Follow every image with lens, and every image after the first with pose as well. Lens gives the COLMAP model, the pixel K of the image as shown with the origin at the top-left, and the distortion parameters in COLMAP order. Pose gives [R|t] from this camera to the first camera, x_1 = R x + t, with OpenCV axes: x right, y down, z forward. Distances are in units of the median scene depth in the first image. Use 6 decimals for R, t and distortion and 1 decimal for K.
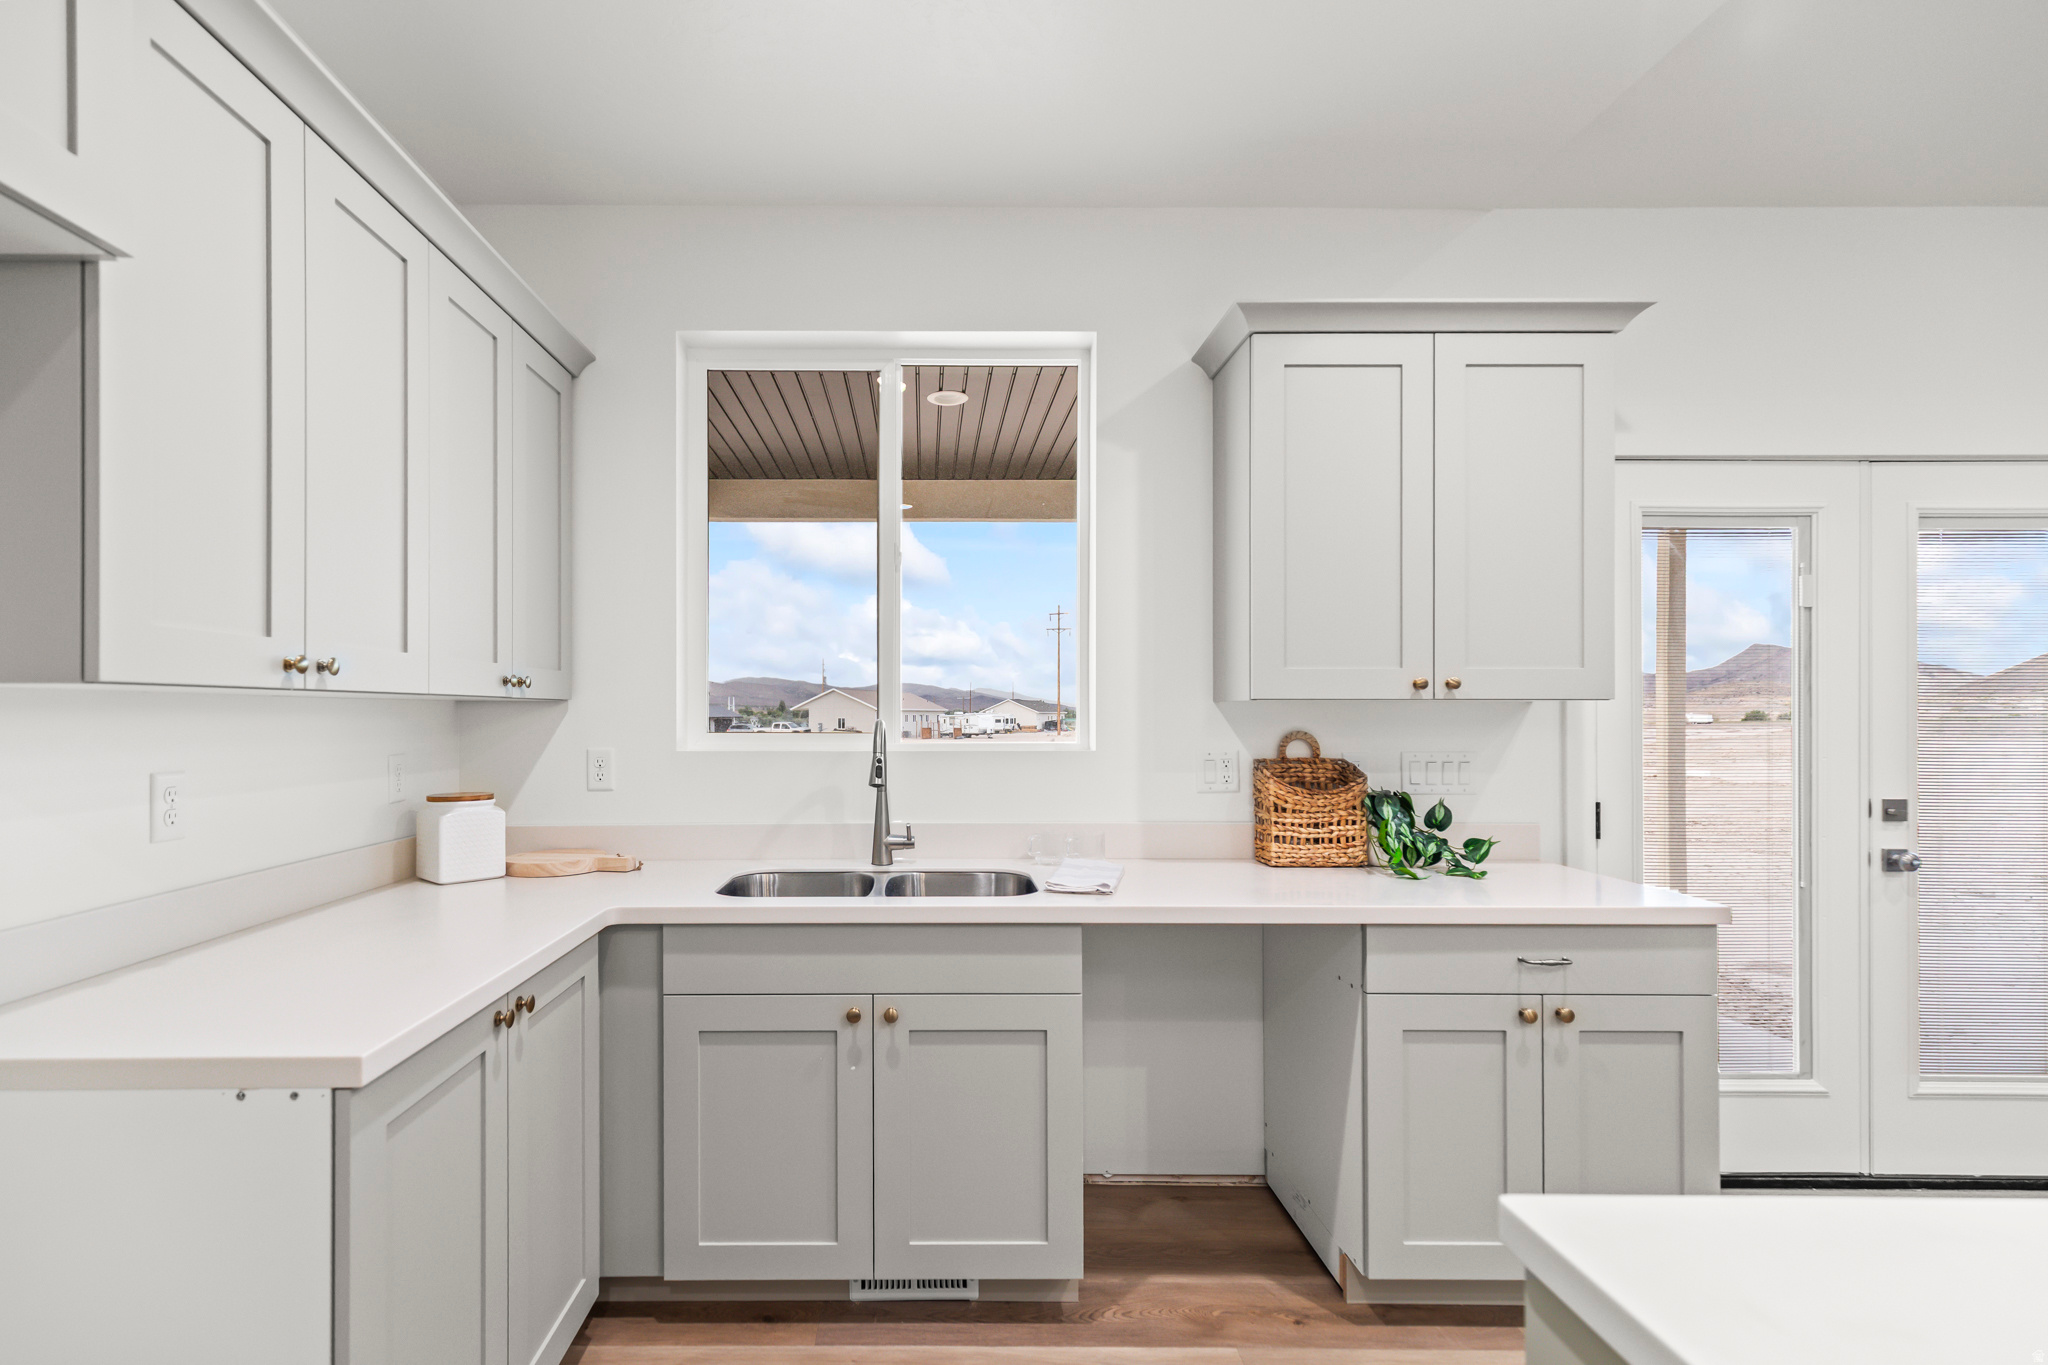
lens RADIAL K [[941.3, 0, 916.6], [0, 941.3, 705.7], [0, 0, 1]] dist [0.011976, -0.002670]
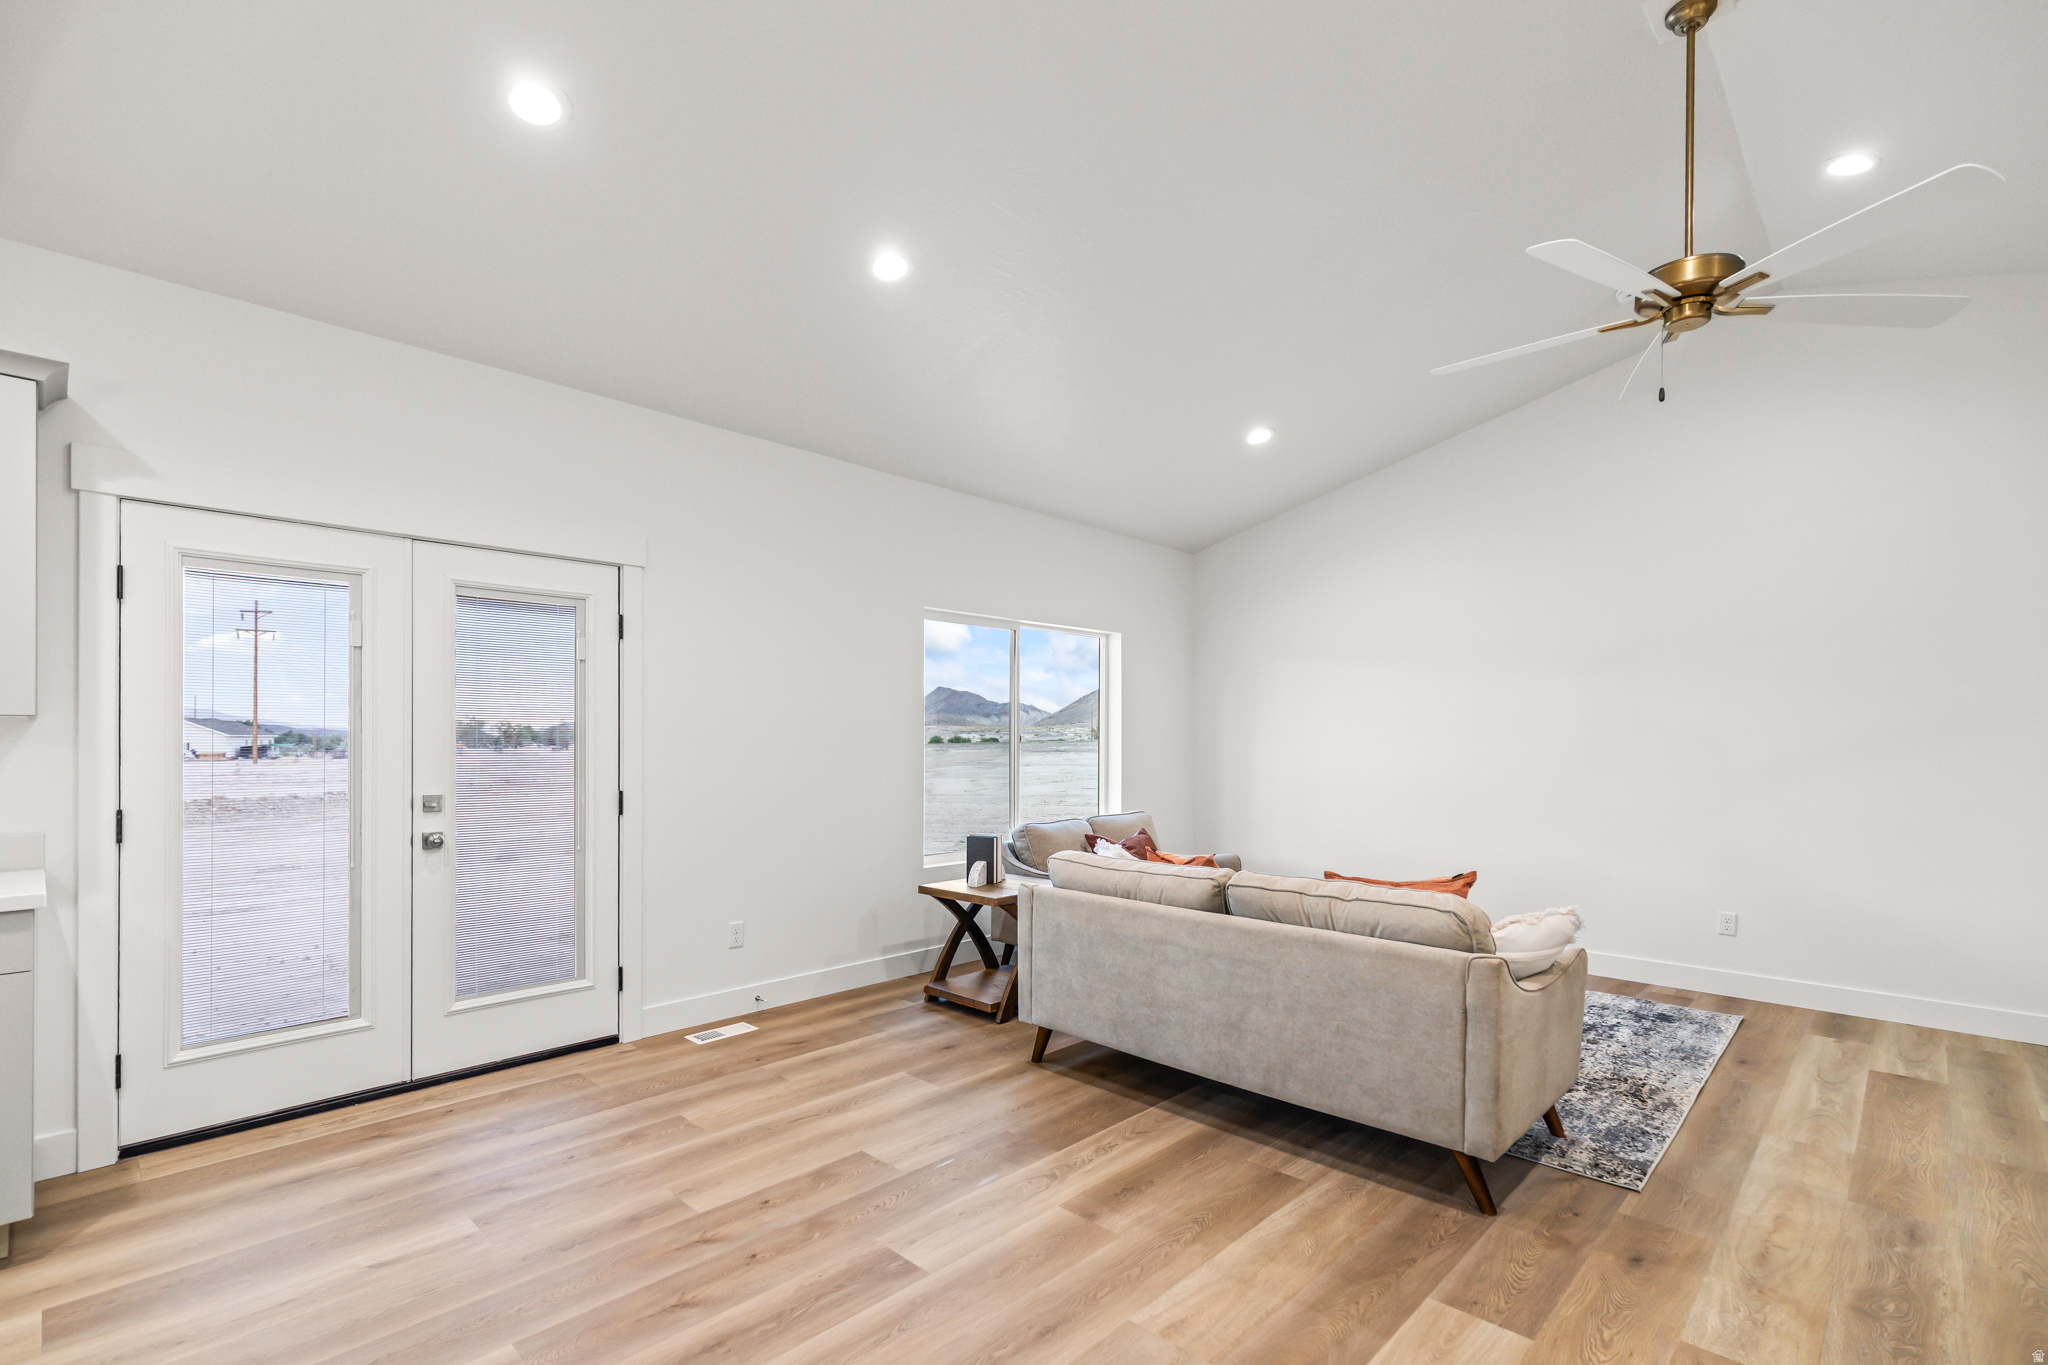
lens RADIAL K [[941.3, 0, 1026.2], [0, 941.3, 729.6], [0, 0, 1]] dist [0.011976, -0.002670]
pose [[0.679931, 0.004157, 0.733265, 0.668070], [-0.005135, 0.999986, -0.000908, 0.003411], [-0.733258, -0.003148, 0.679943, -0.552934]]
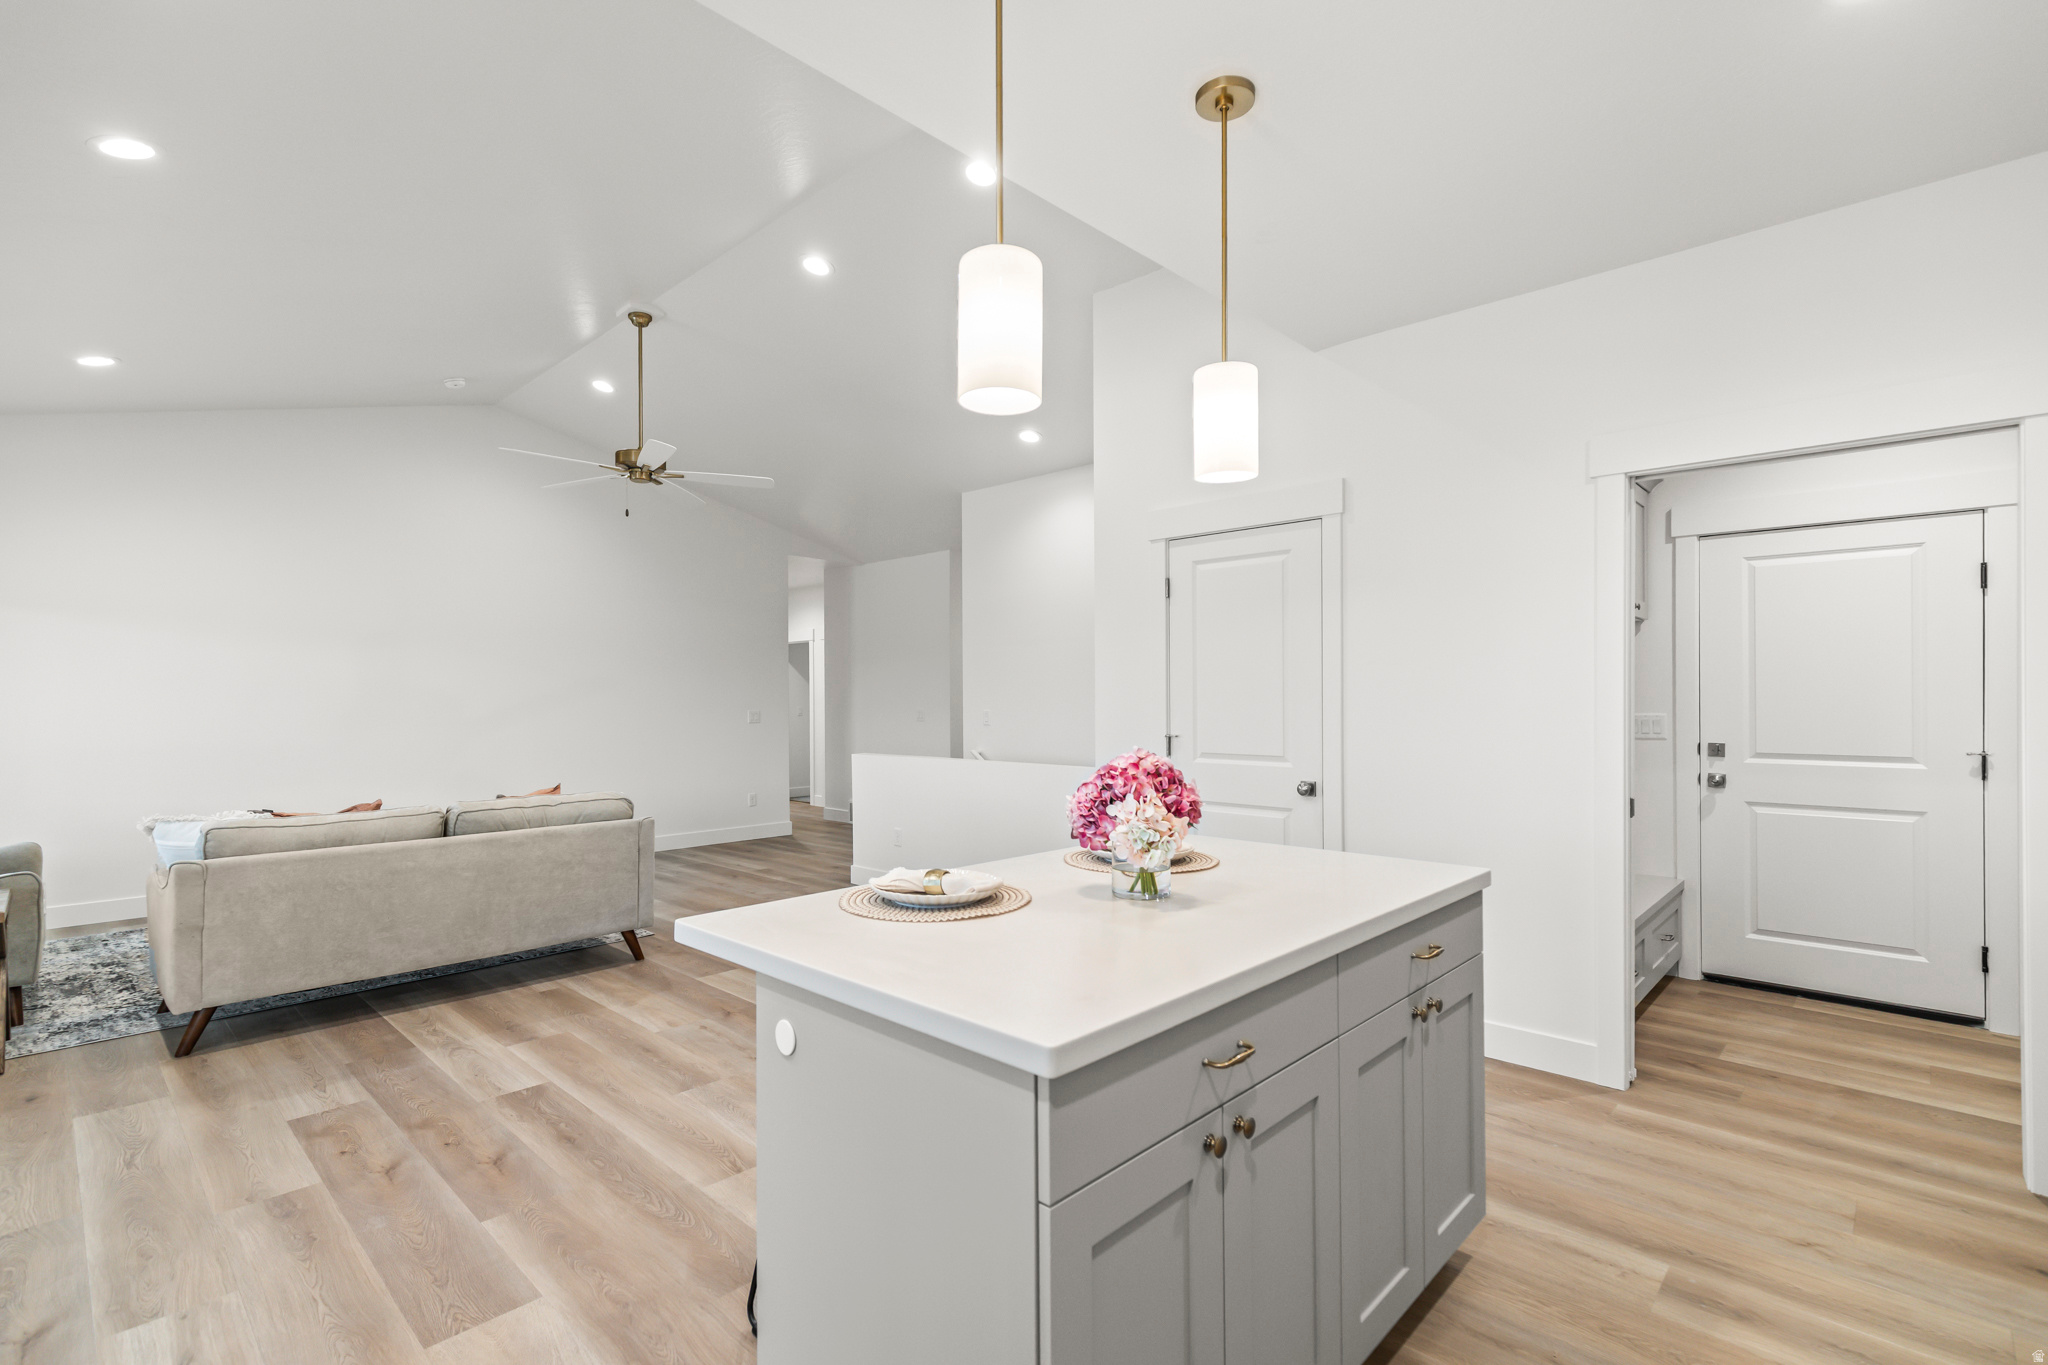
lens RADIAL K [[941.3, 0, 1022.0], [0, 941.3, 694.6], [0, 0, 1]] dist [0.011976, -0.002670]
pose [[-0.740088, 0.001557, 0.672508, -0.080466], [-0.003149, 0.999978, -0.005781, 0.007814], [-0.672502, -0.006397, -0.740067, 0.691232]]
